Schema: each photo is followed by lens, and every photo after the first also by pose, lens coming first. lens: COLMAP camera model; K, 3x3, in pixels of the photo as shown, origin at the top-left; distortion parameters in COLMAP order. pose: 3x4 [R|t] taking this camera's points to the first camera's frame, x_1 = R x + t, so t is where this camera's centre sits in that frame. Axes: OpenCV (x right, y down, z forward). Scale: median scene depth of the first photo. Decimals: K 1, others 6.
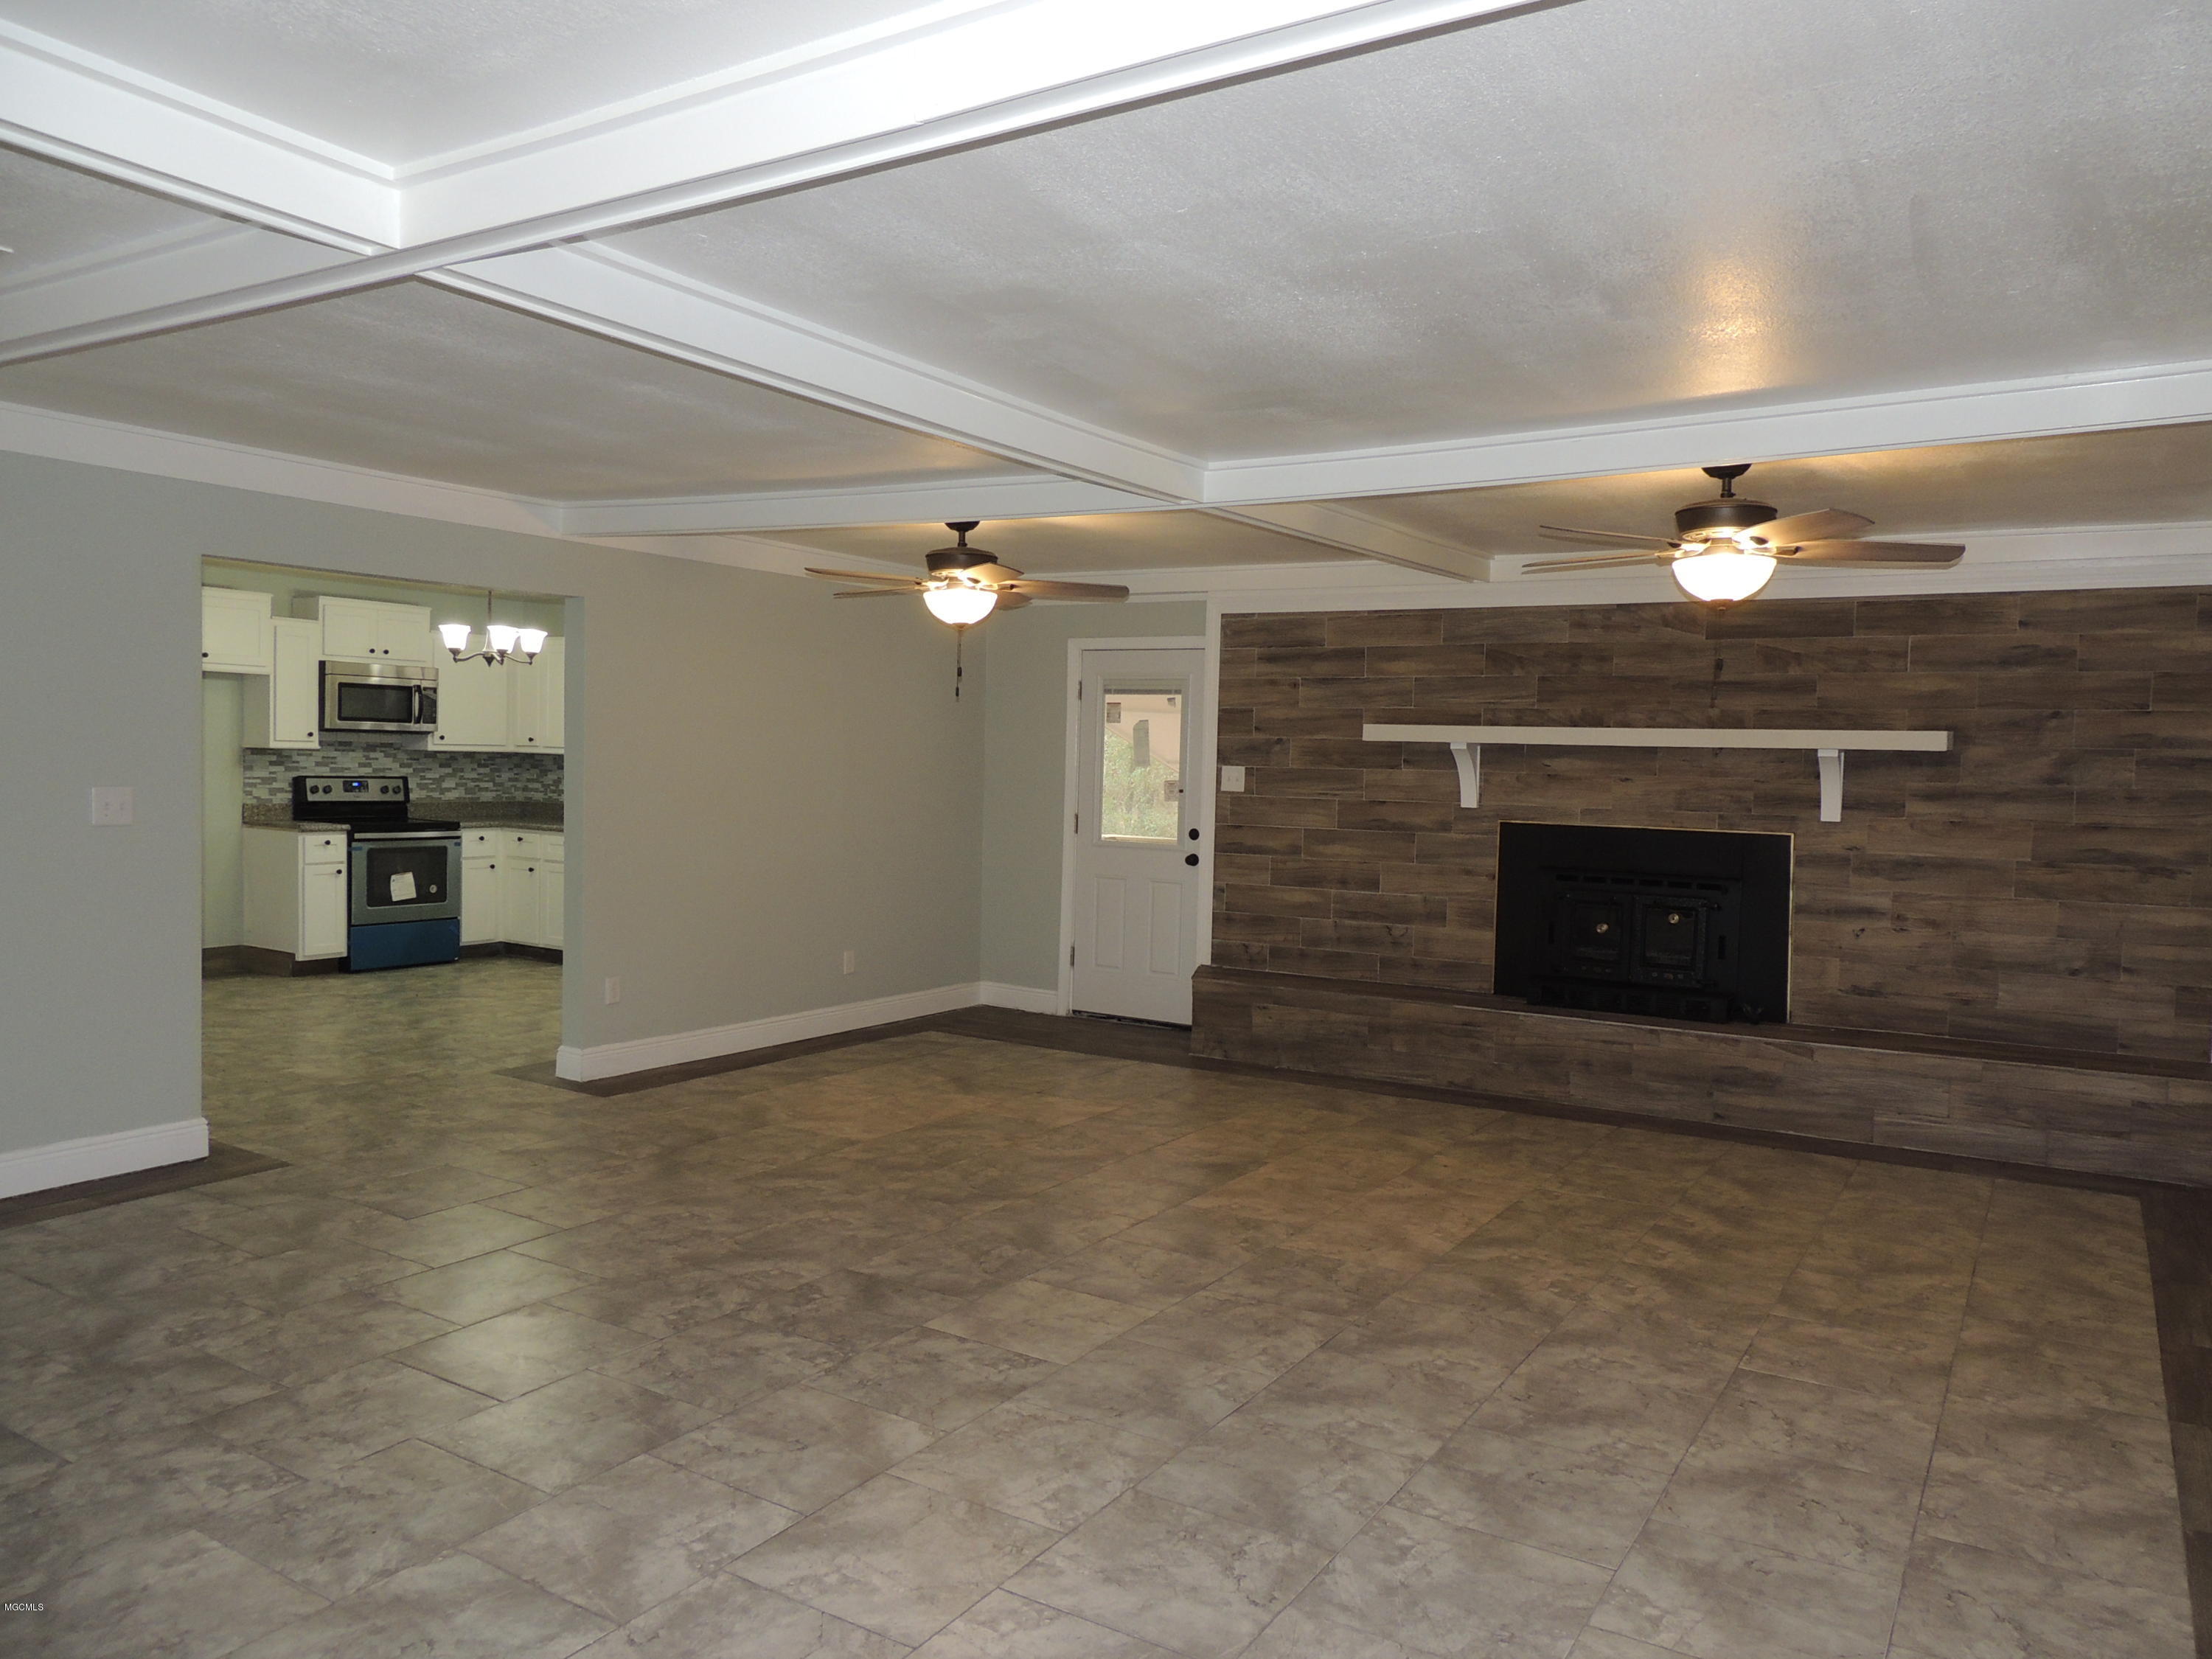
lens RADIAL K [[1558.0, 0, 1122.9], [0, 1558.0, 838.8], [0, 0, 1]] dist [-0.030654, -0.001279]
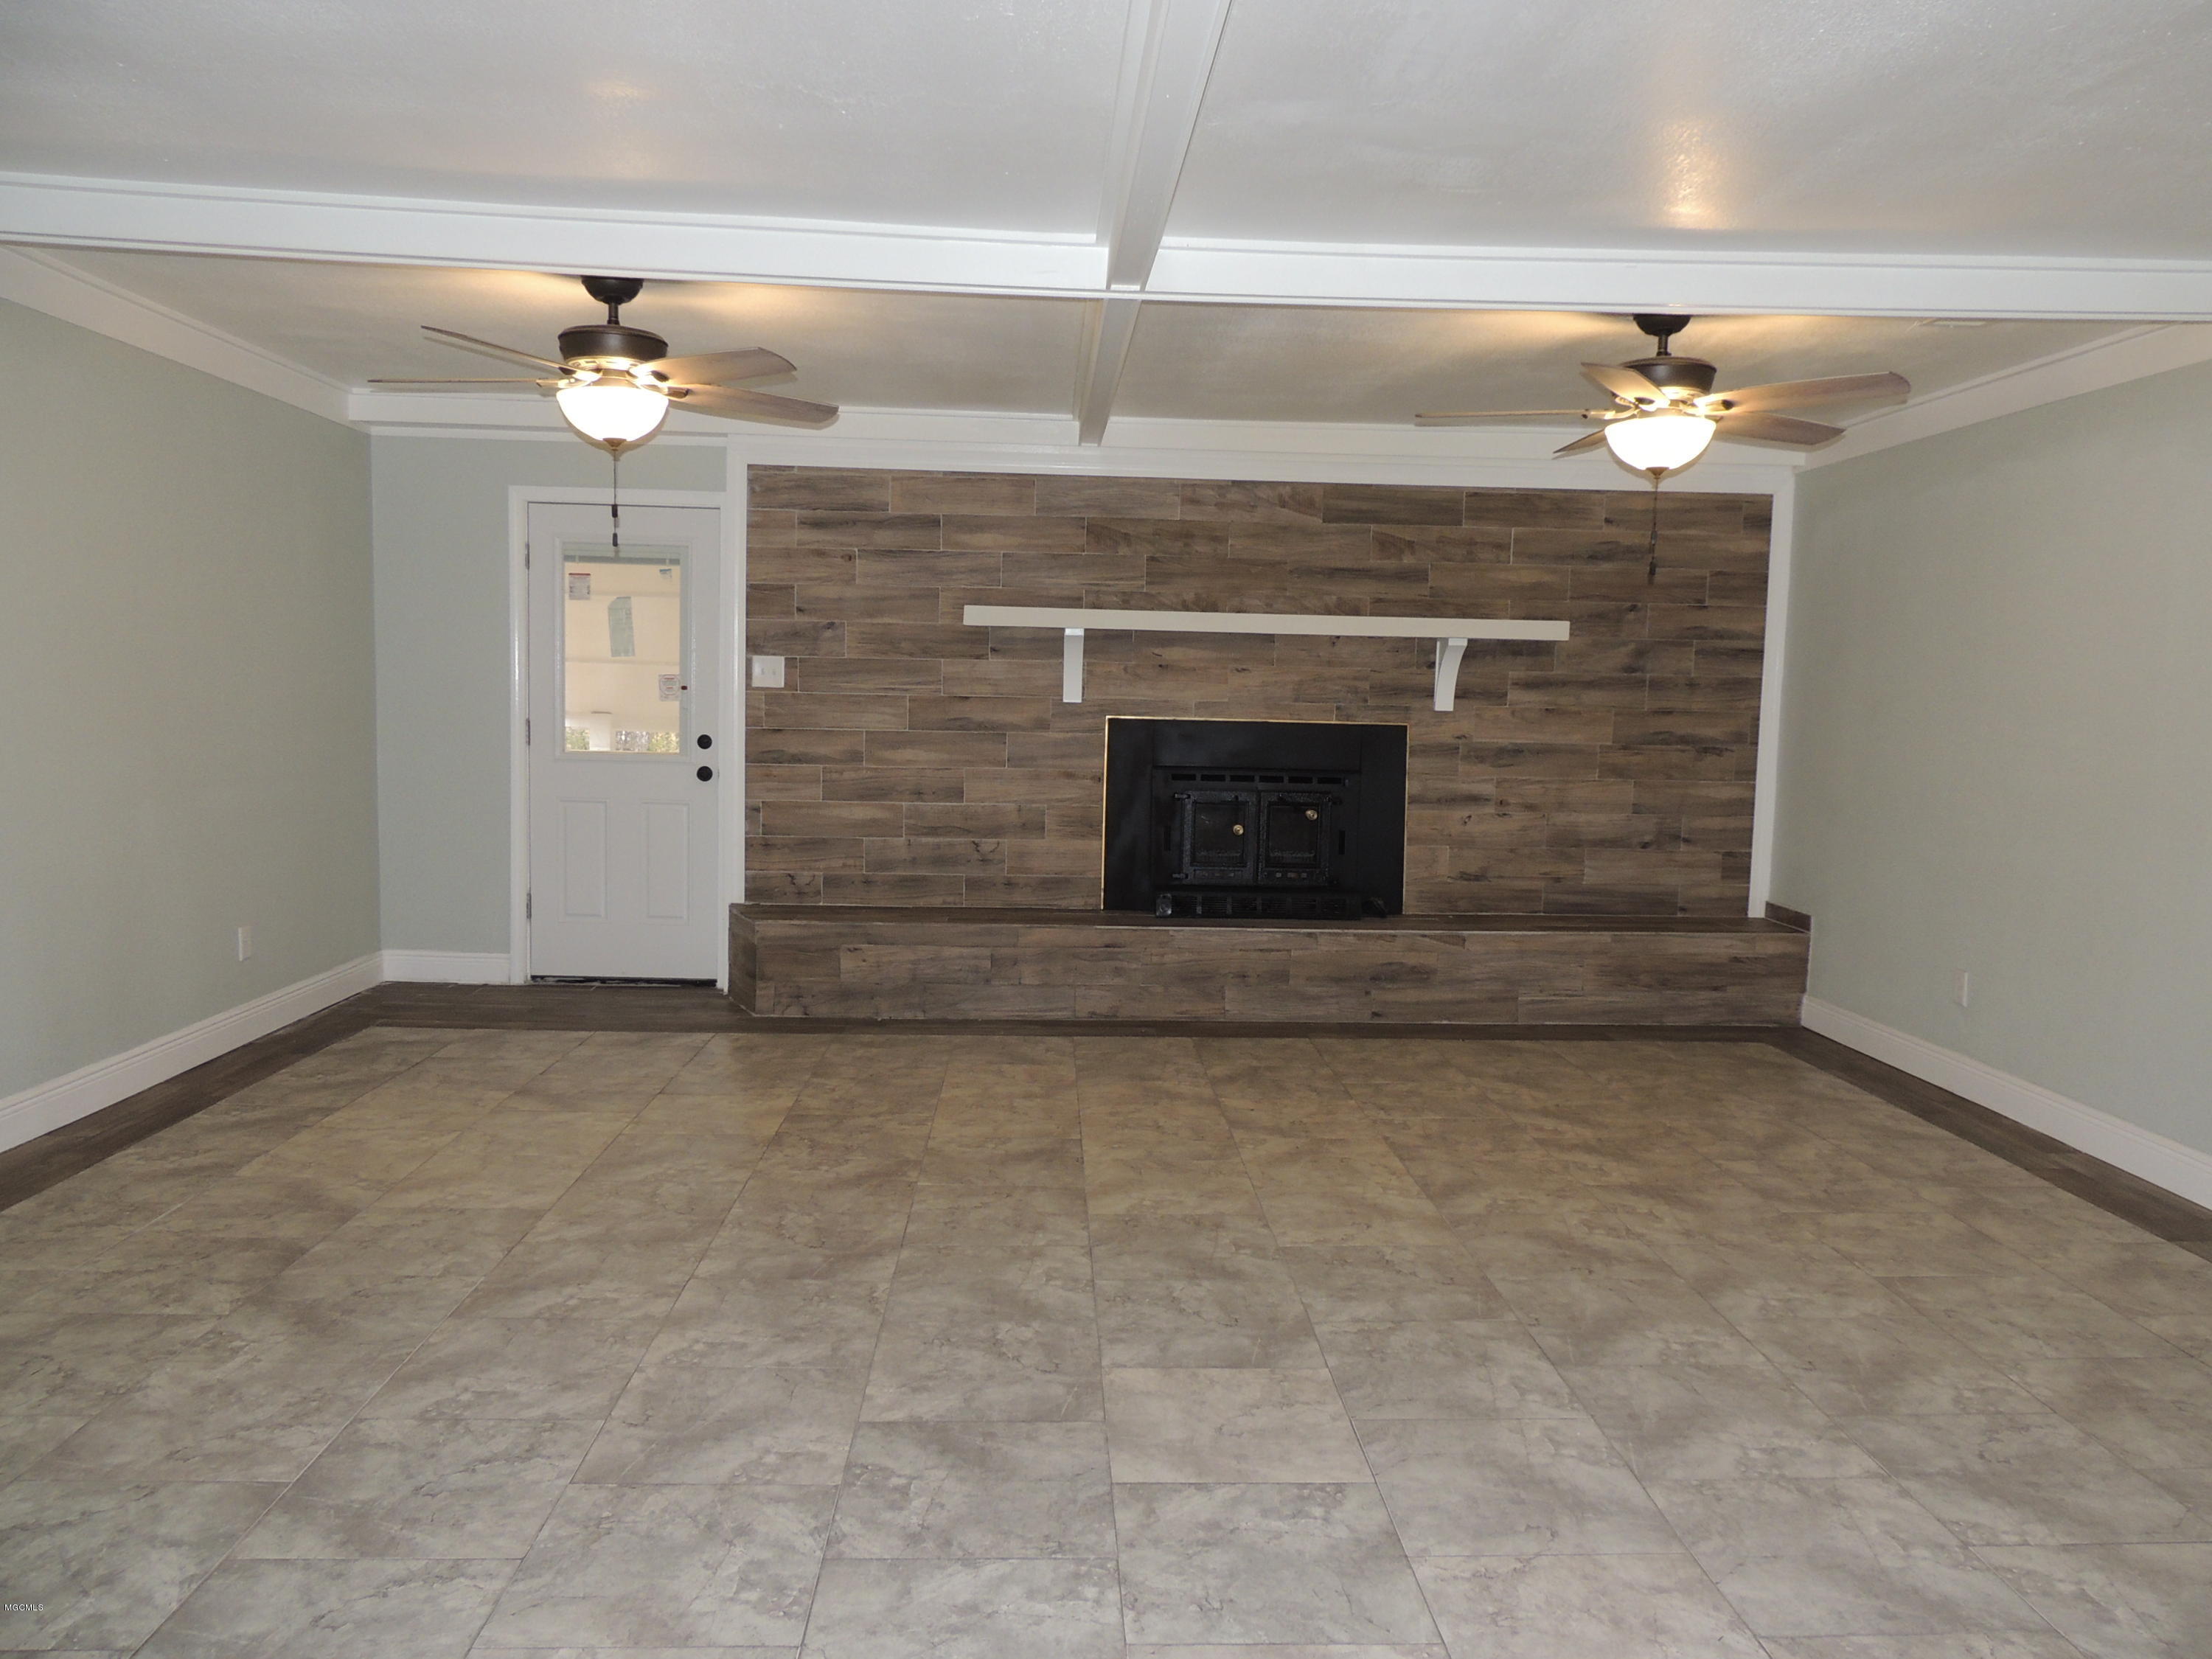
lens RADIAL K [[1558.0, 0, 1125.0], [0, 1558.0, 841.3], [0, 0, 1]] dist [-0.030654, -0.001279]
pose [[0.824697, -0.061635, 0.562206, -0.306648], [0.026595, 0.997171, 0.070307, -0.003543], [-0.564949, -0.043030, 0.824003, 0.296406]]
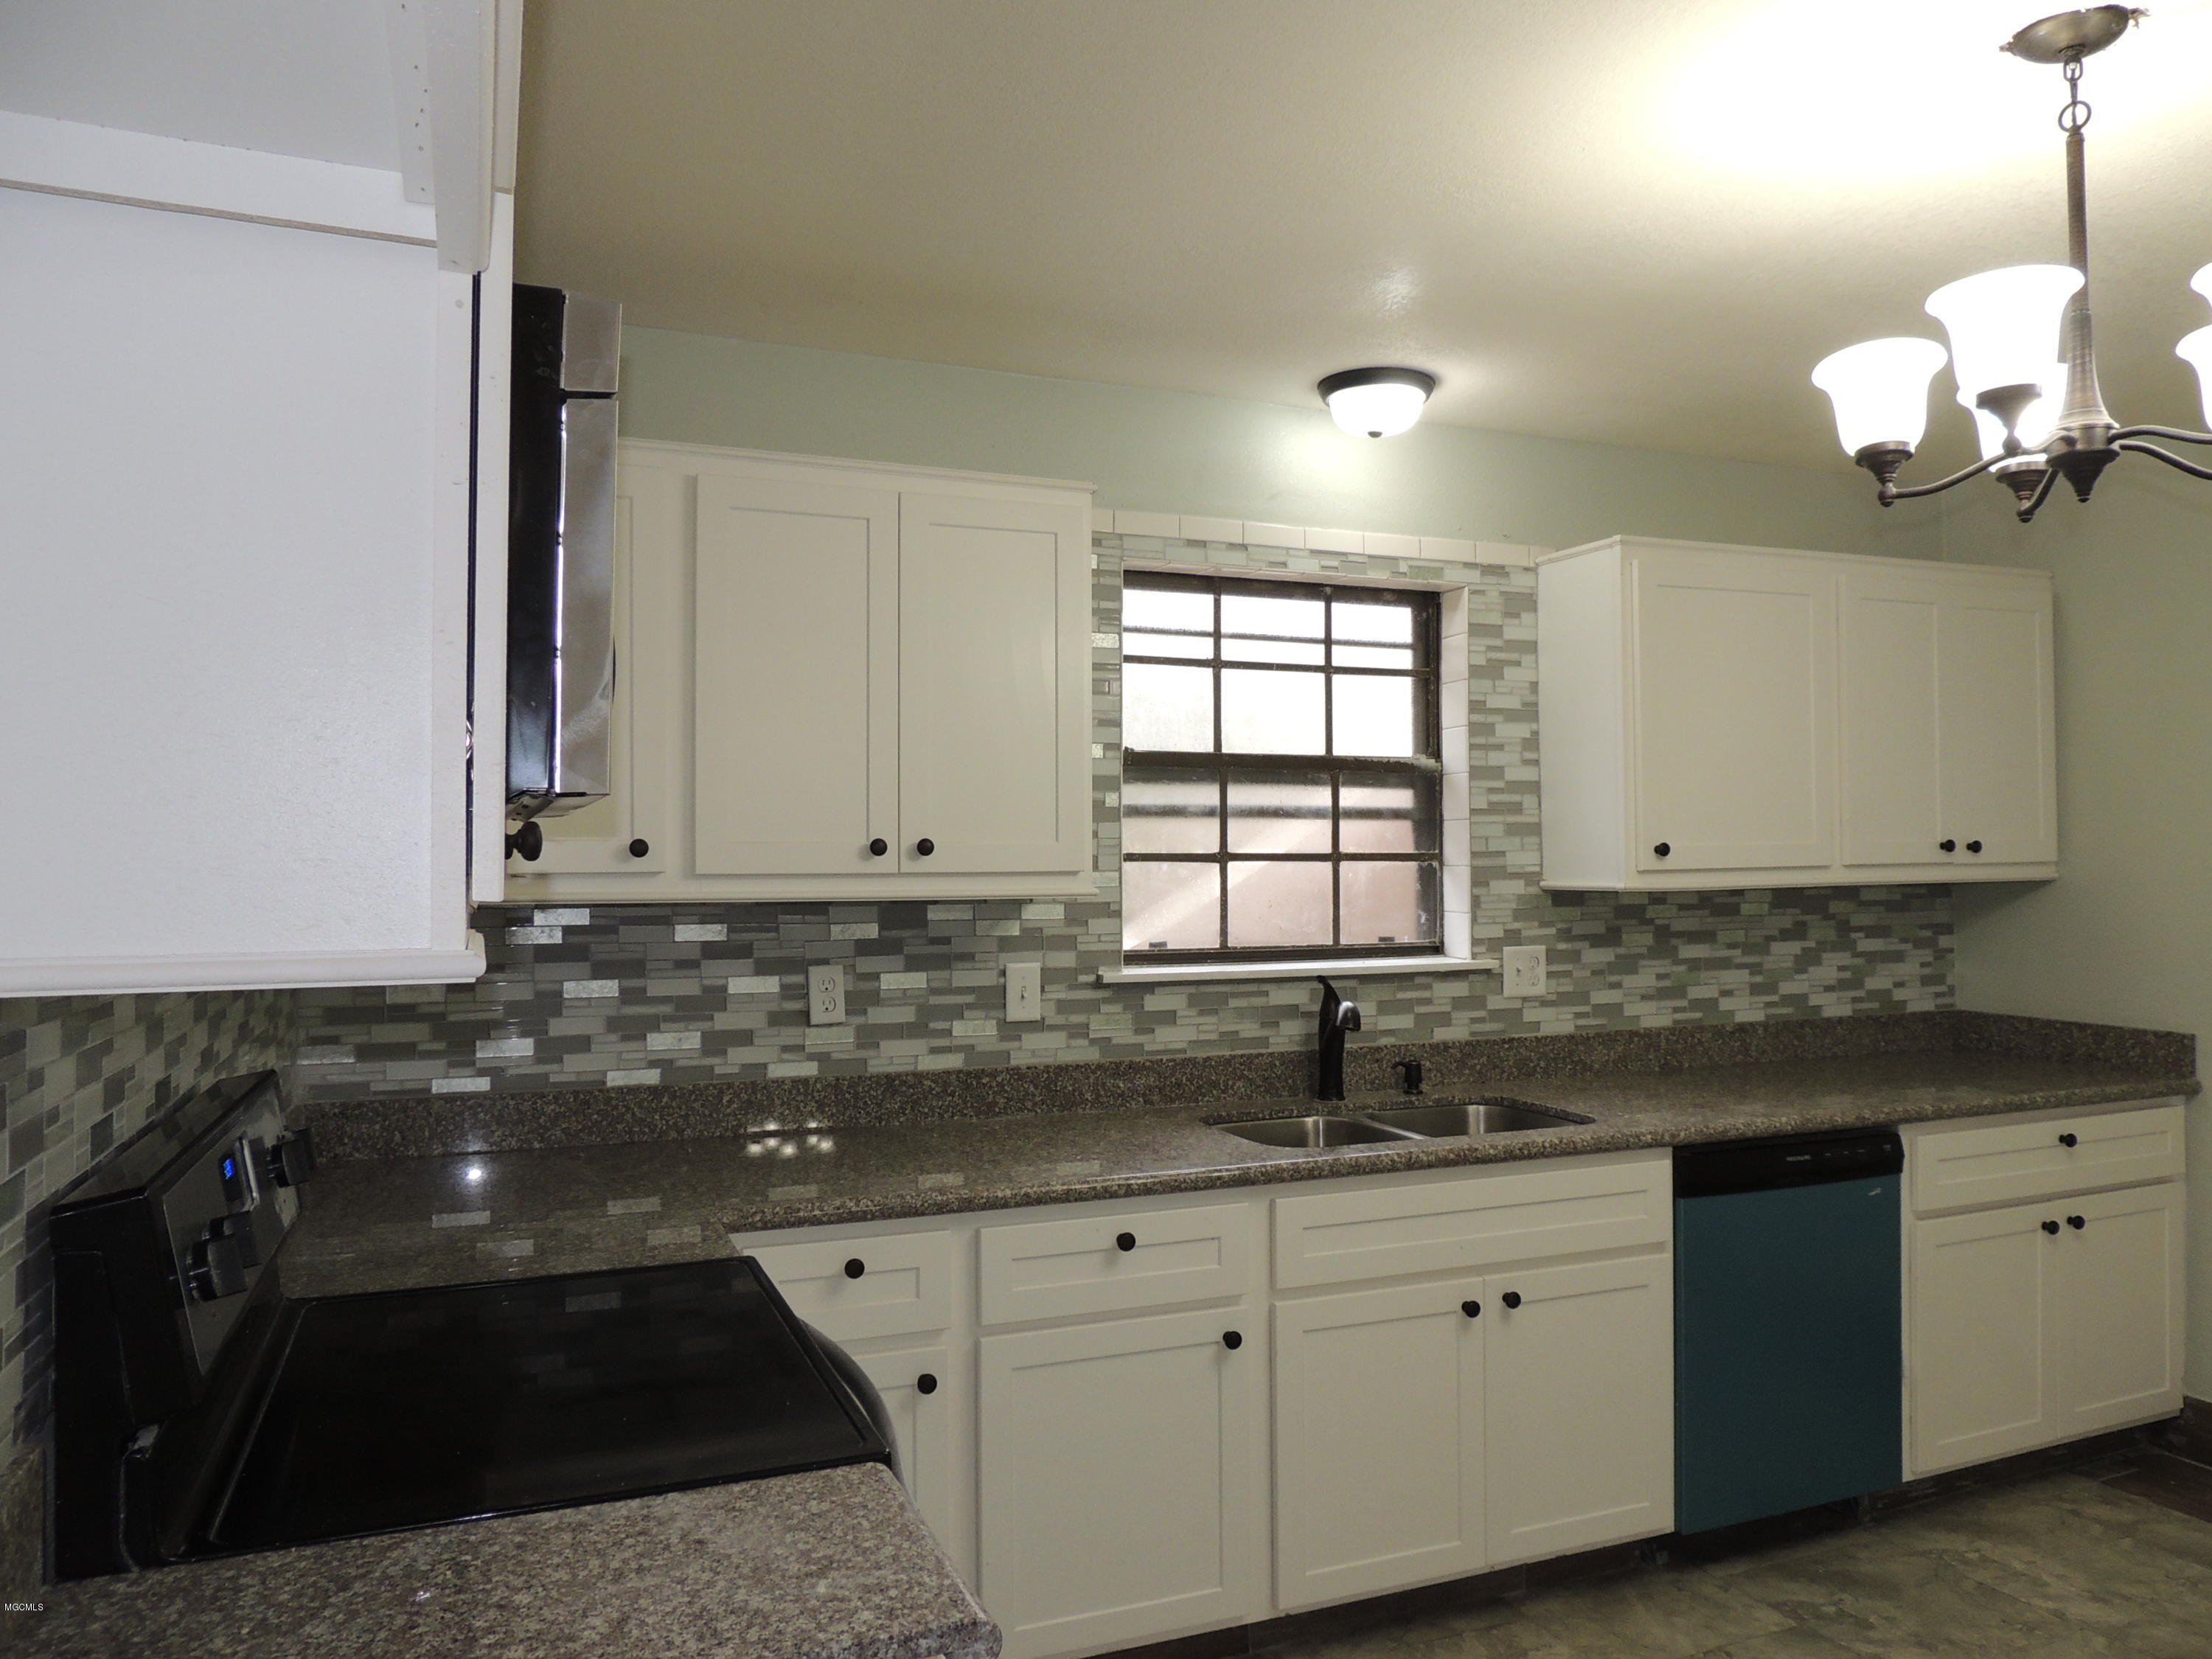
lens RADIAL K [[1558.0, 0, 1068.5], [0, 1558.0, 849.3], [0, 0, 1]] dist [-0.030654, -0.001279]
pose [[0.603875, -0.021540, 0.796788, -0.913660], [0.065031, 0.997634, -0.022317, -0.091566], [-0.794422, 0.065293, 0.603846, 1.363235]]
